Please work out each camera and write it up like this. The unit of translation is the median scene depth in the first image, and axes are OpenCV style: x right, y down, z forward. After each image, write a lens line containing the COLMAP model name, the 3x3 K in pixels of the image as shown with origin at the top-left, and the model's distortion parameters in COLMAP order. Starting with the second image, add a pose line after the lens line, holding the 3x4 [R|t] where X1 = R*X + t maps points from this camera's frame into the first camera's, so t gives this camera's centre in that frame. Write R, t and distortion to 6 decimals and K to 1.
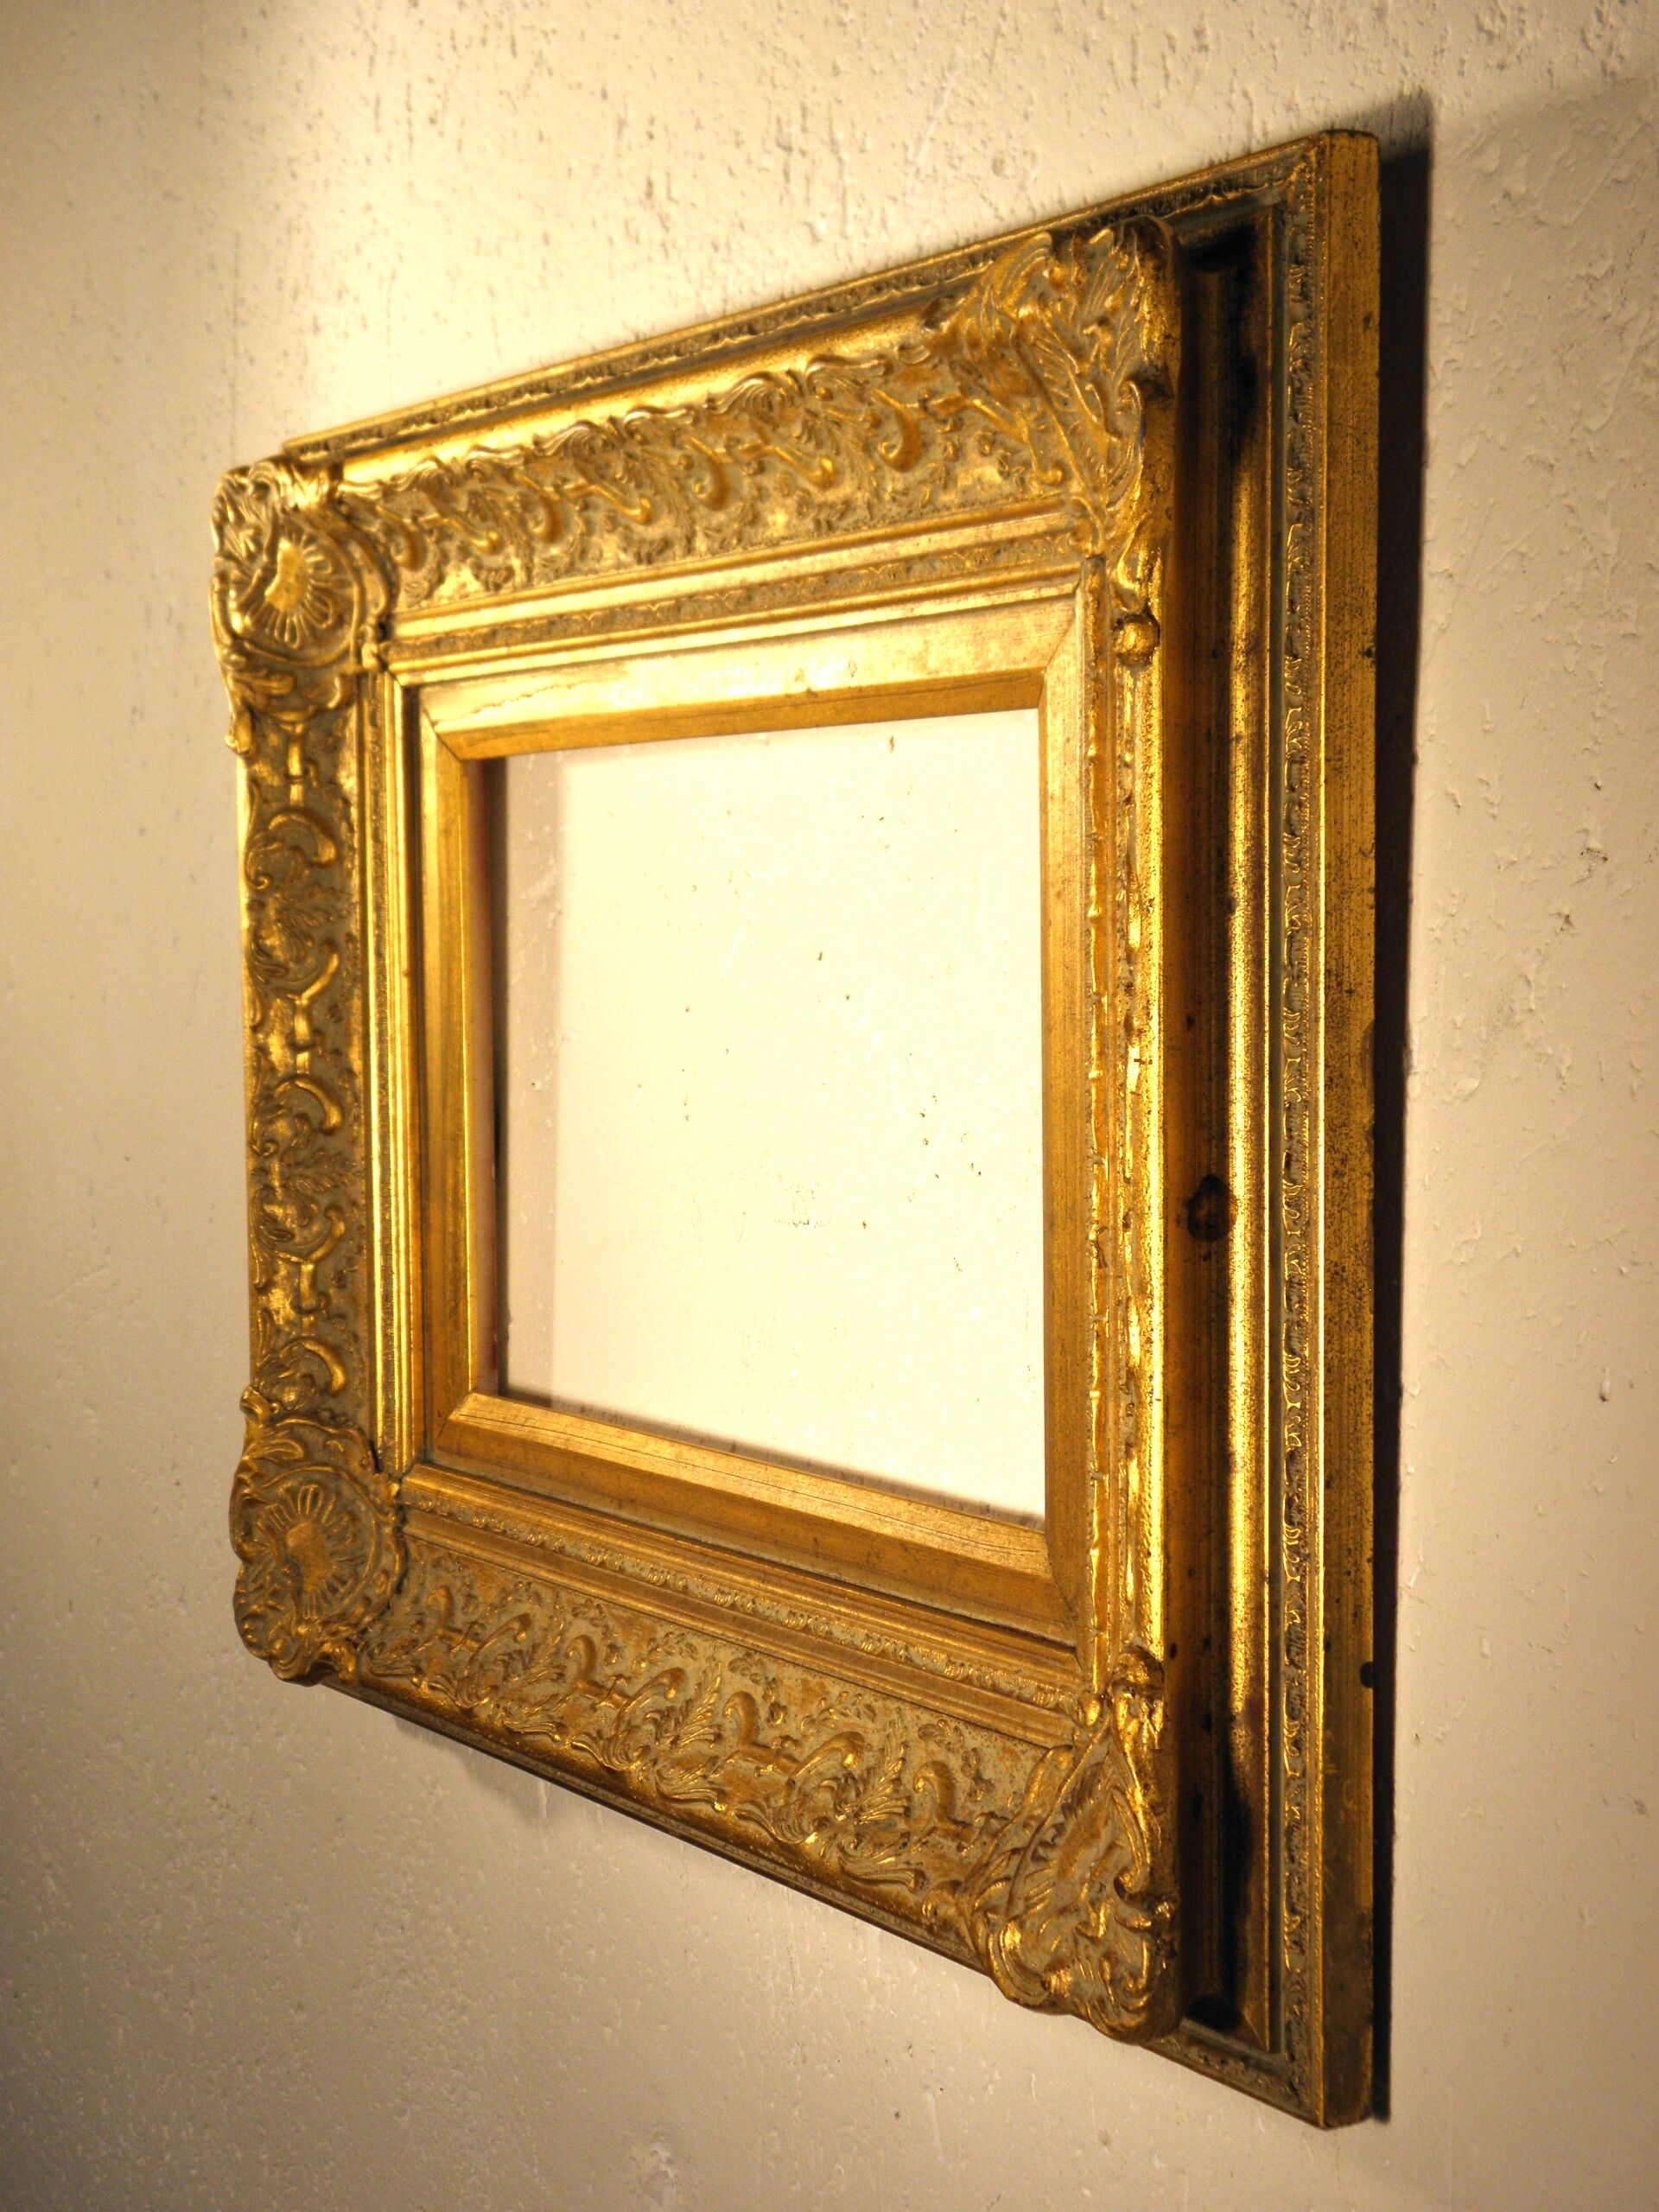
lens RADIAL K [[3299.2, 0, 830.5], [0, 3299.2, 1120.1], [0, 0, 1]] dist [0.122390, 0.000000]
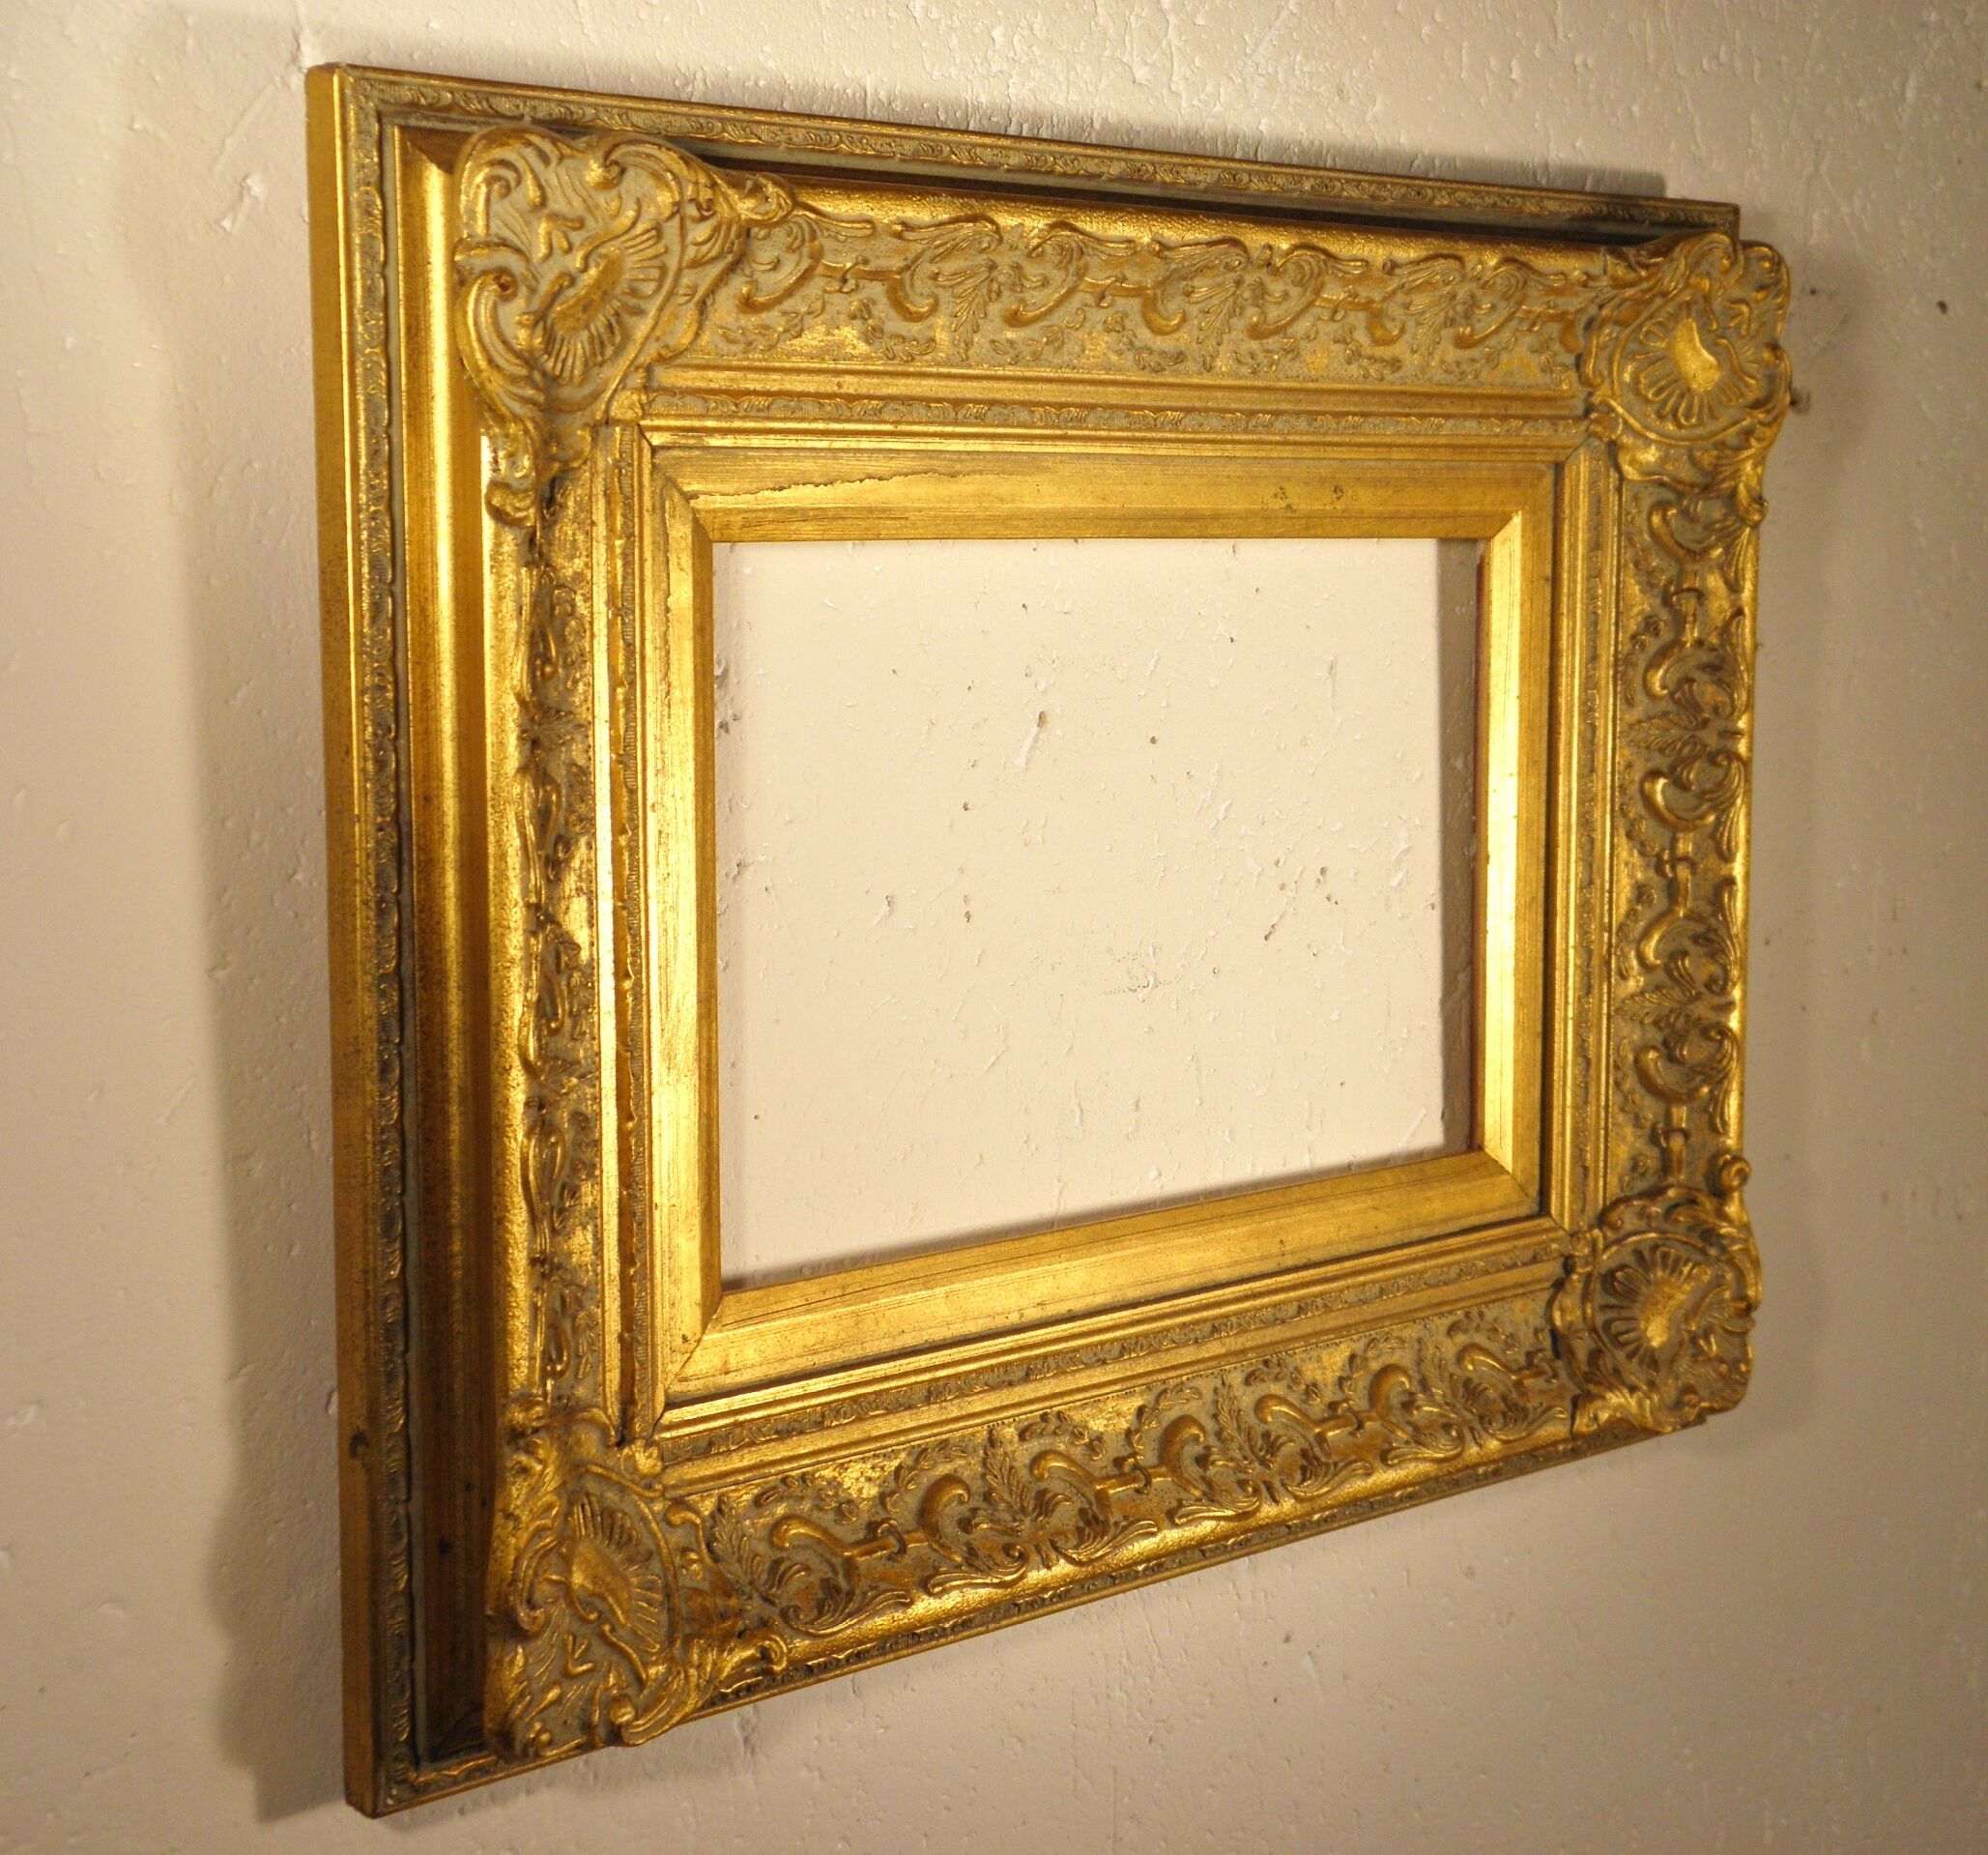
lens RADIAL K [[3153.9, 0, 993.8], [0, 3153.9, 916.5], [0, 0, 1]] dist [0.052749, 0.000000]
pose [[-0.115249, -0.119472, 0.986126, -1.049954], [0.061399, 0.989986, 0.127115, -0.129826], [-0.991437, 0.075197, -0.106760, 1.180955]]
